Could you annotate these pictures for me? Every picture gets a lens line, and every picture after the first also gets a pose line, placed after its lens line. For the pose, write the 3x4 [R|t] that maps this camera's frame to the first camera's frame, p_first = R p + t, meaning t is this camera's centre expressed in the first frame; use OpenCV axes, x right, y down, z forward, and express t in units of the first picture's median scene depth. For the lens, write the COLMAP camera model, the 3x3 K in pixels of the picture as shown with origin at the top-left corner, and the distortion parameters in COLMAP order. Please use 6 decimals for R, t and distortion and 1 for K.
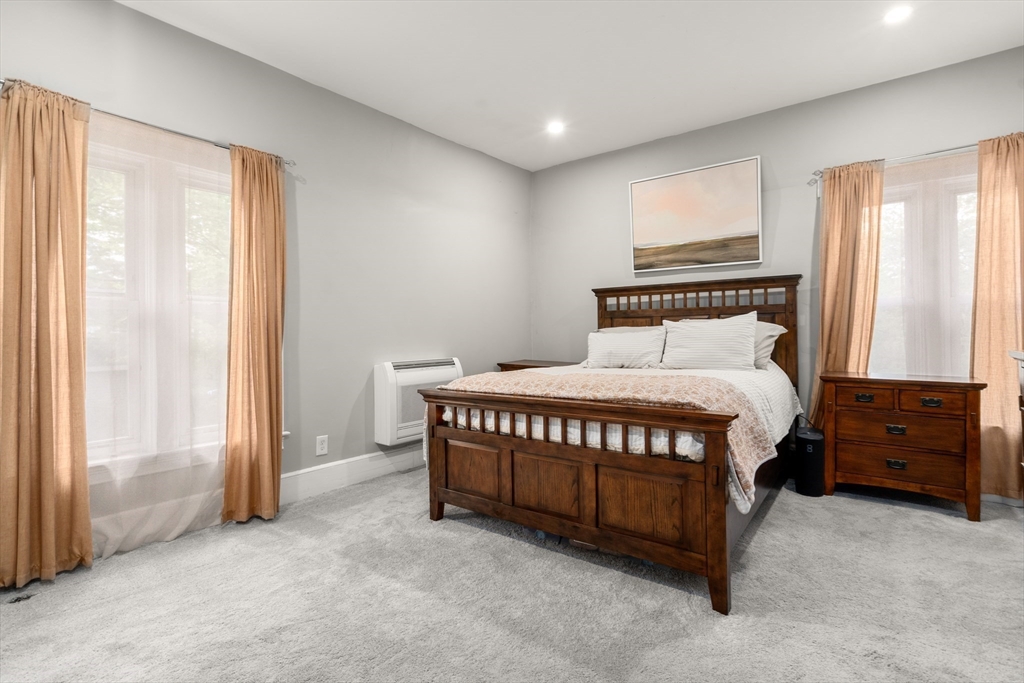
lens RADIAL K [[480.8, 0, 511.8], [0, 480.8, 337.0], [0, 0, 1]] dist [-0.000946, 0.000849]
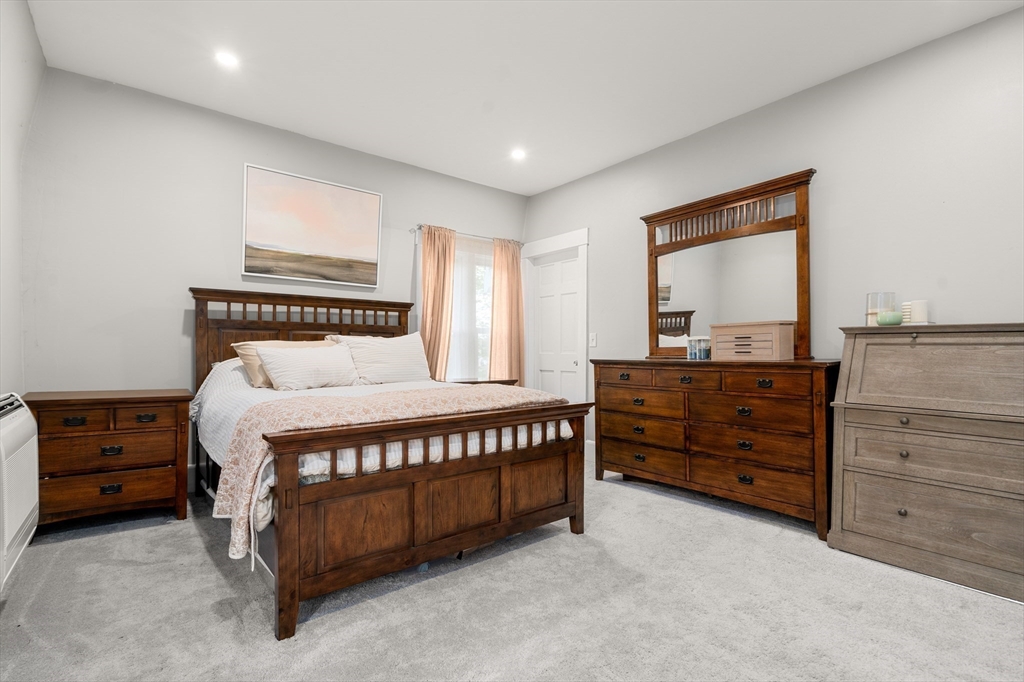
lens RADIAL K [[480.8, 0, 536.6], [0, 480.8, 359.5], [0, 0, 1]] dist [-0.000946, 0.000849]
pose [[0.215179, -0.008821, 0.976535, -0.553151], [-0.000184, 0.999959, 0.009073, 0.004184], [-0.976575, -0.002132, 0.215168, 0.418114]]
